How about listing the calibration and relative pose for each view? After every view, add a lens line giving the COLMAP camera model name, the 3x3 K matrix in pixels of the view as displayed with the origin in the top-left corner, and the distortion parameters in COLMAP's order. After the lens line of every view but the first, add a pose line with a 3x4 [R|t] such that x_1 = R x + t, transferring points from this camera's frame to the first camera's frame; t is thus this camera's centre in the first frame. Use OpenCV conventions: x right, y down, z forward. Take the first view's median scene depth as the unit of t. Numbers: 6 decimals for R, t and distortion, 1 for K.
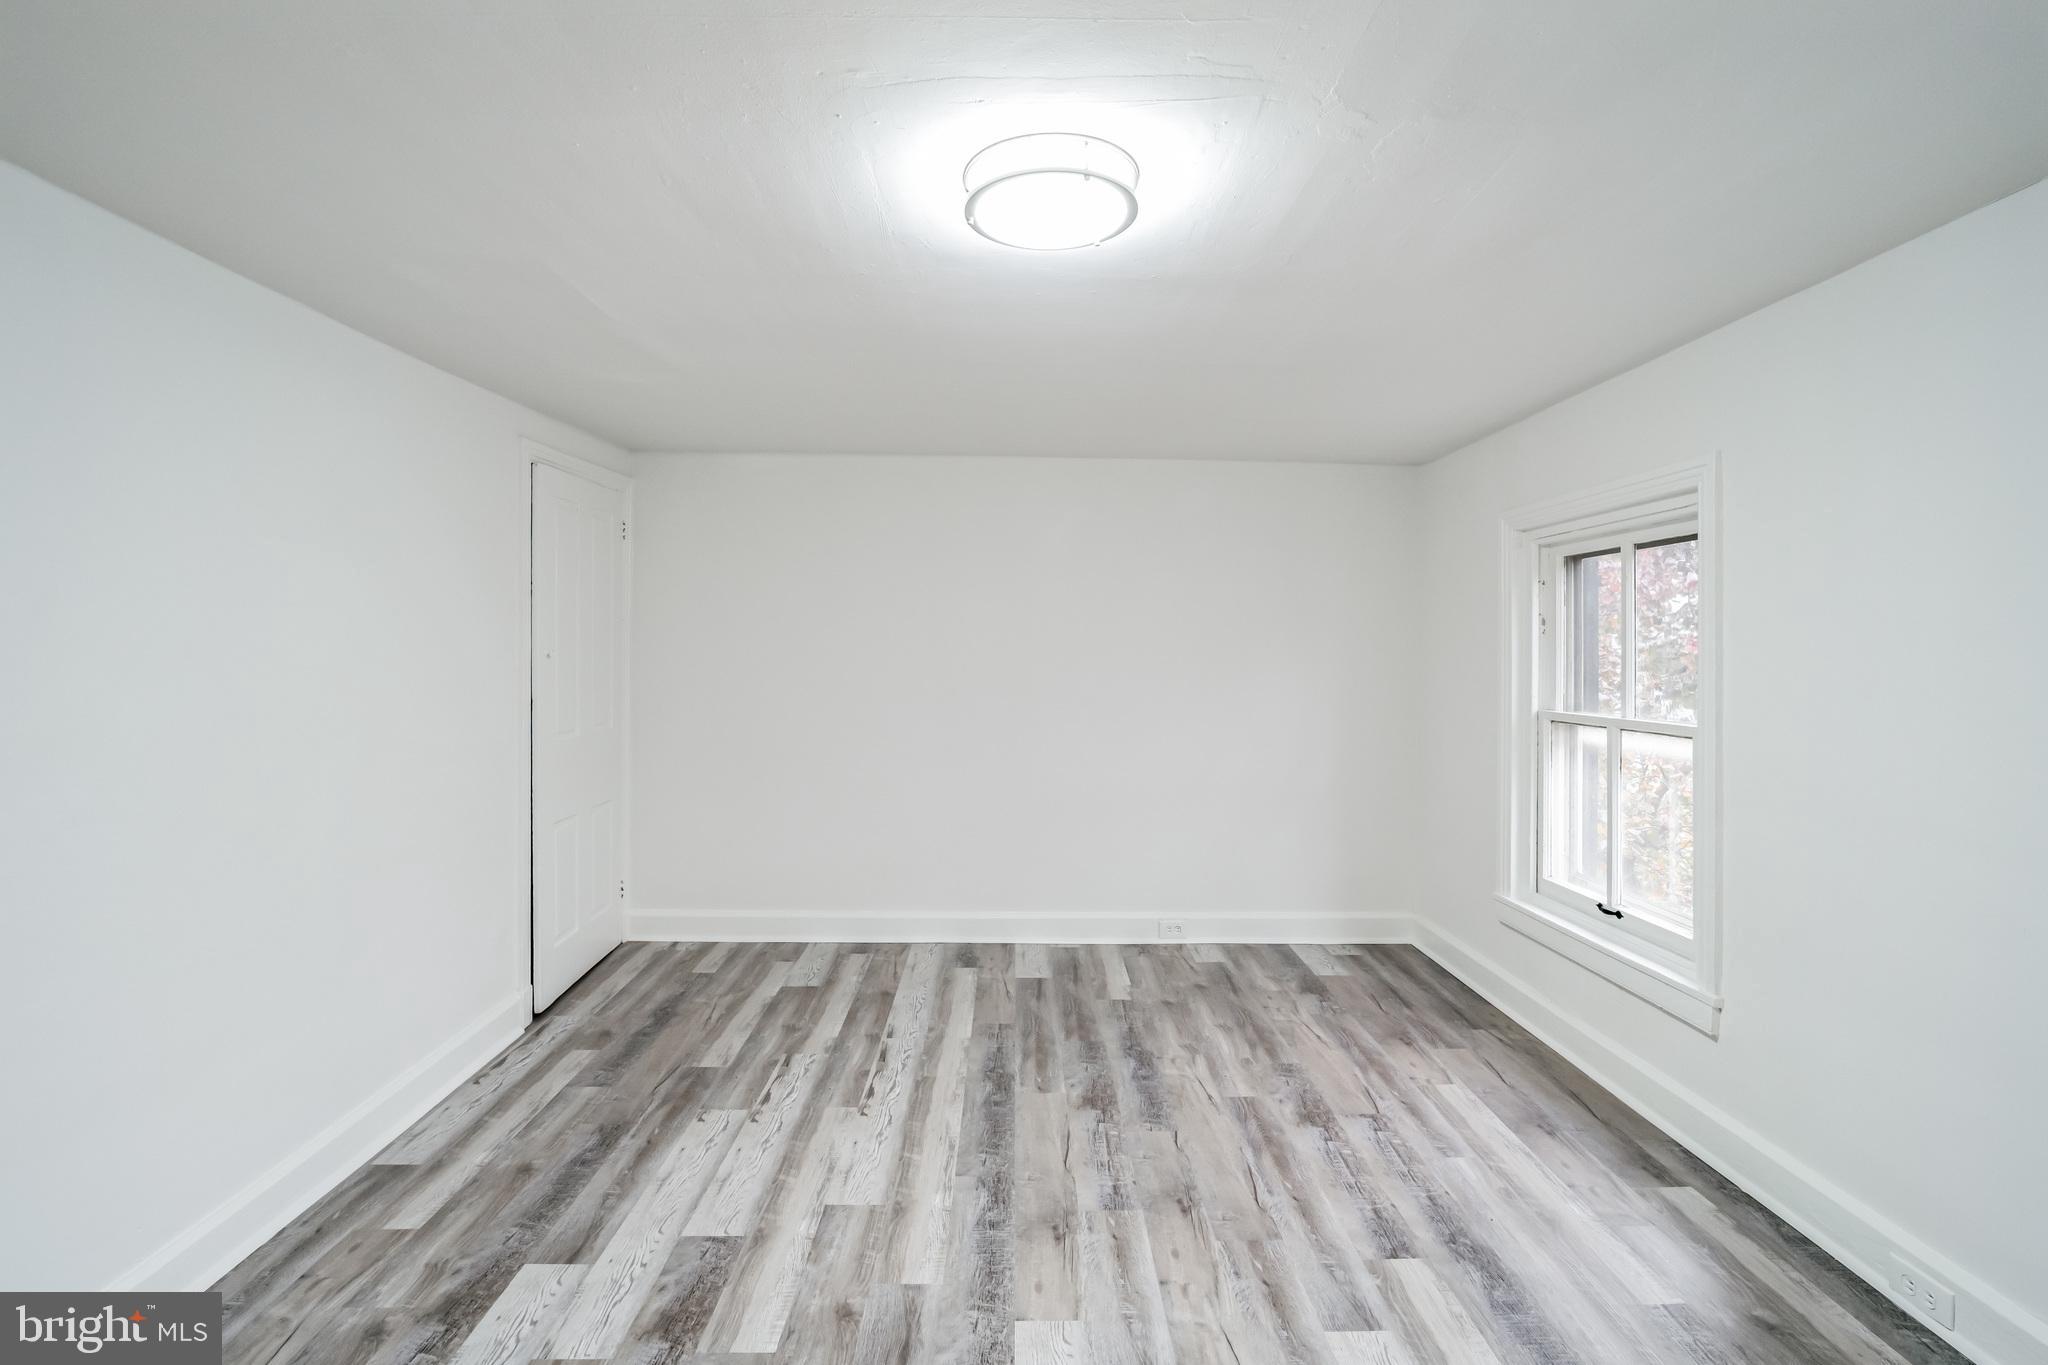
lens RADIAL K [[898.0, 0, 1027.8], [0, 898.0, 682.6], [0, 0, 1]] dist [-0.018325, 0.007071]
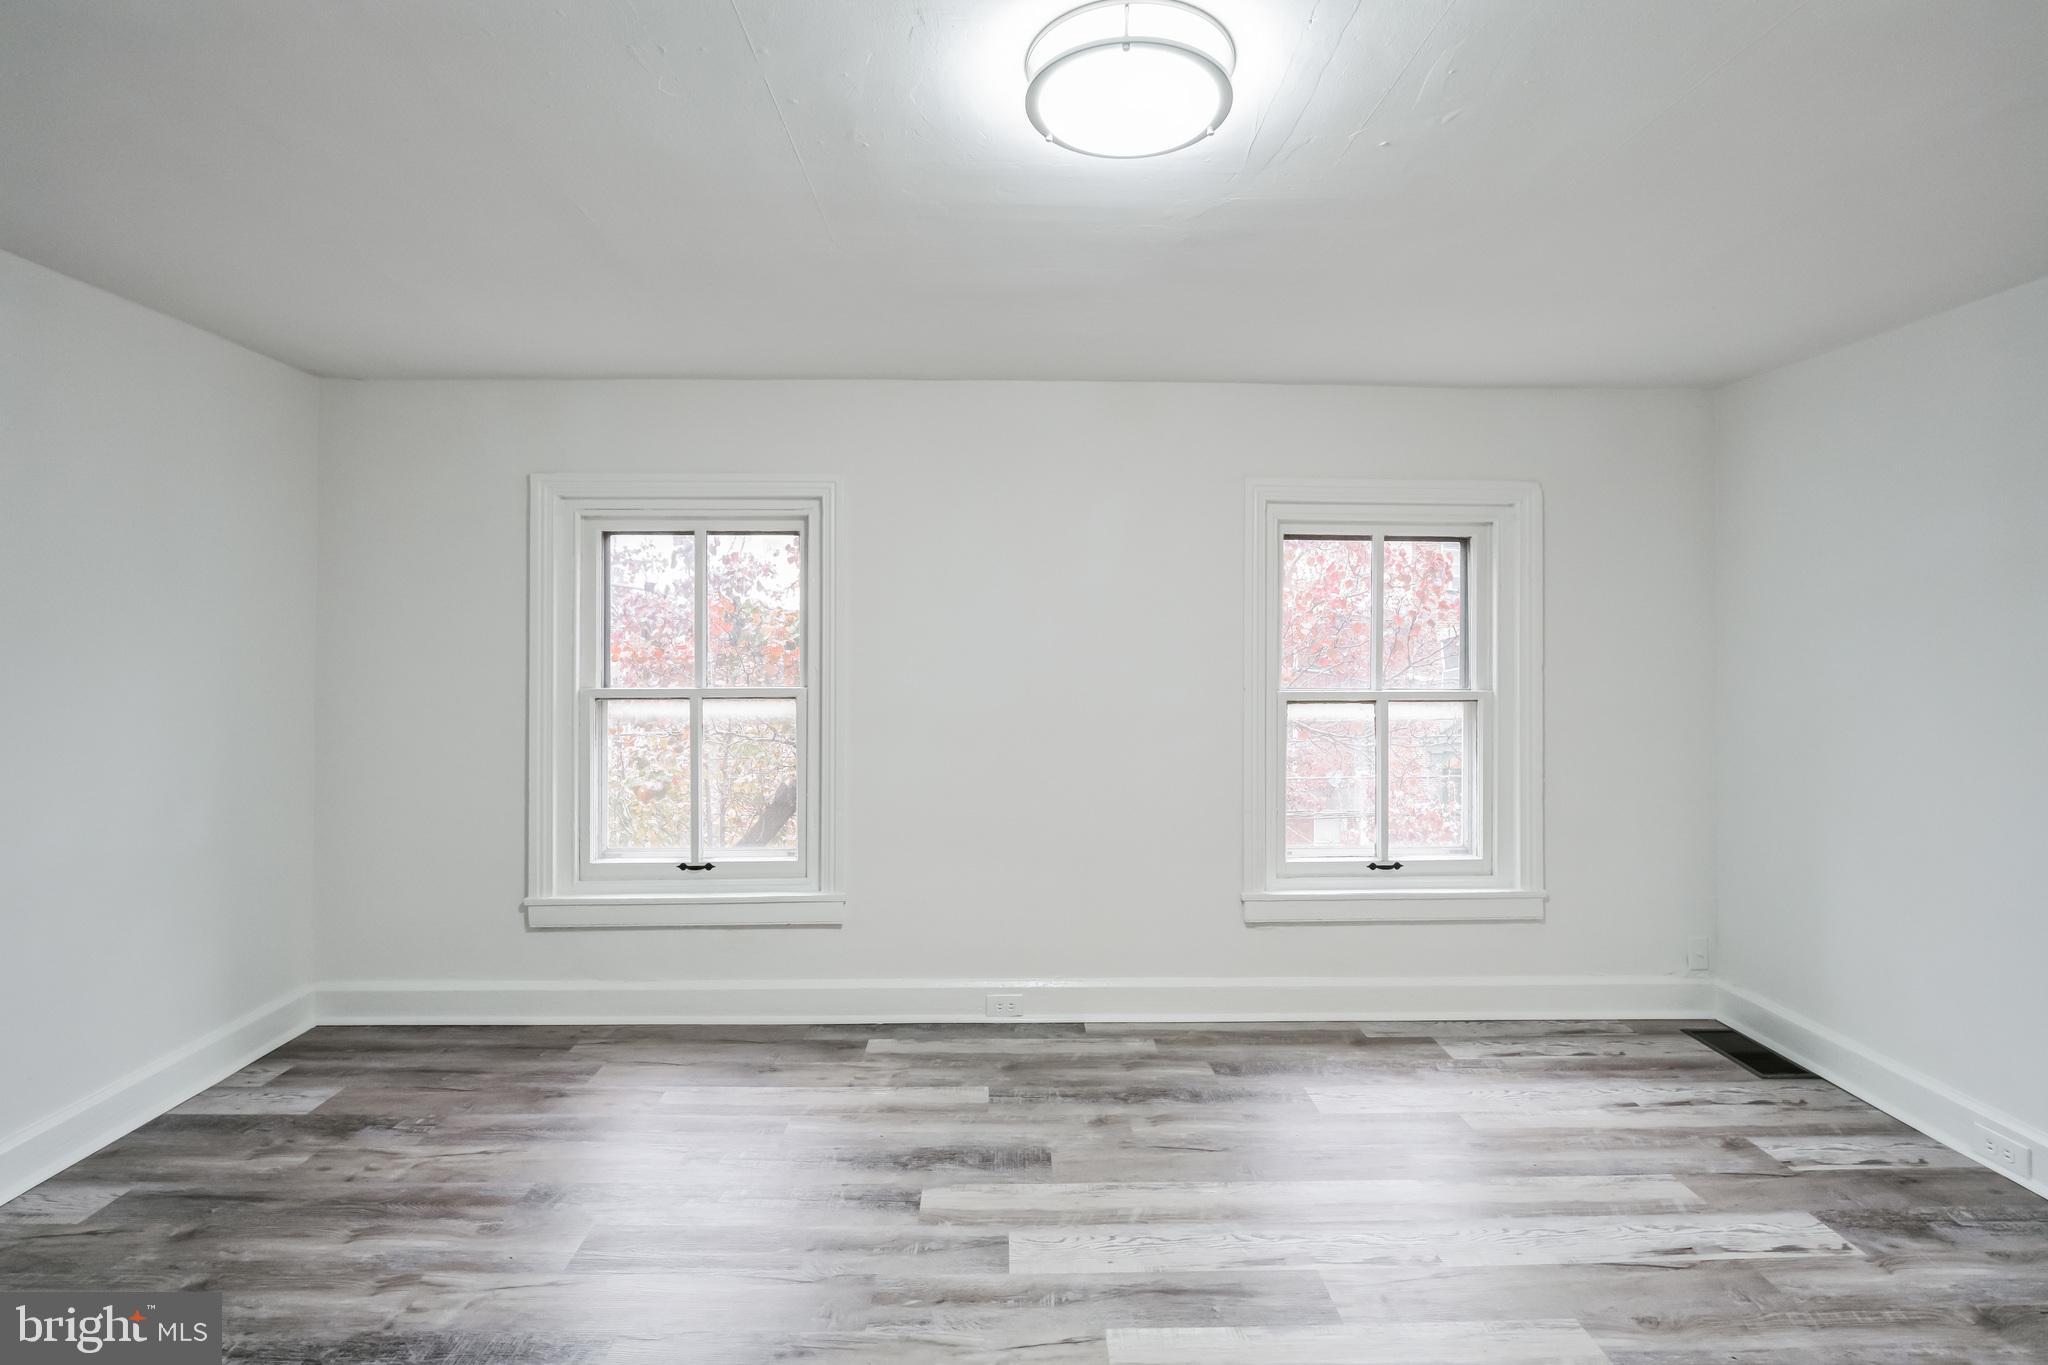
lens RADIAL K [[898.0, 0, 1027.8], [0, 898.0, 682.6], [0, 0, 1]] dist [-0.018325, 0.007071]
pose [[-0.002438, -0.058713, 0.998272, -0.396270], [0.034508, 0.997675, 0.058763, -0.017732], [-0.999401, 0.034591, -0.000407, 0.555662]]
